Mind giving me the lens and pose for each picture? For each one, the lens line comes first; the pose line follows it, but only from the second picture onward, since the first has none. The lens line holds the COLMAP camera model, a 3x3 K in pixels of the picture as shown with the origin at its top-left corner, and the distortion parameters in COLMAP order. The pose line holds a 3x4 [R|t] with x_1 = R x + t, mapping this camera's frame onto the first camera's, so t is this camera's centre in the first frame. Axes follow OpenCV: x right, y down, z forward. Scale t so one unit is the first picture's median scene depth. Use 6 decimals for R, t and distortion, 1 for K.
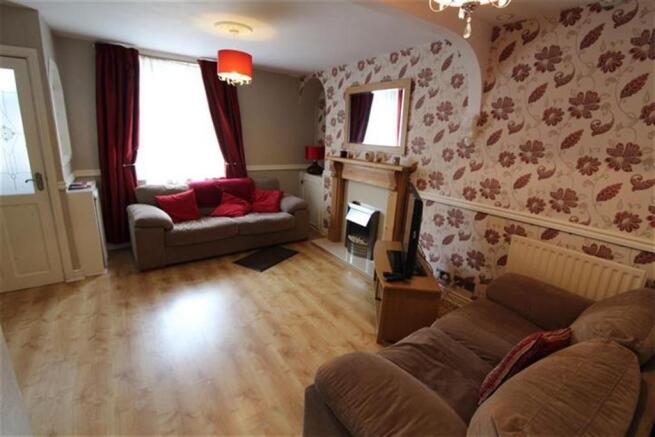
lens RADIAL K [[308.6, 0, 329.1], [0, 308.6, 219.6], [0, 0, 1]] dist [-0.006683, -0.004246]
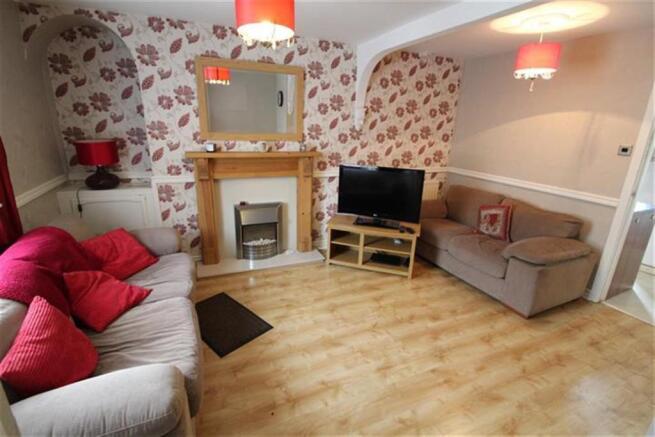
lens RADIAL K [[308.6, 0, 328.0], [0, 308.6, 217.9], [0, 0, 1]] dist [-0.006683, -0.004246]
pose [[0.192586, -0.333647, 0.922817, -0.889612], [0.231883, 0.929261, 0.287584, -0.277366], [-0.953489, 0.158601, 0.256329, 0.763784]]
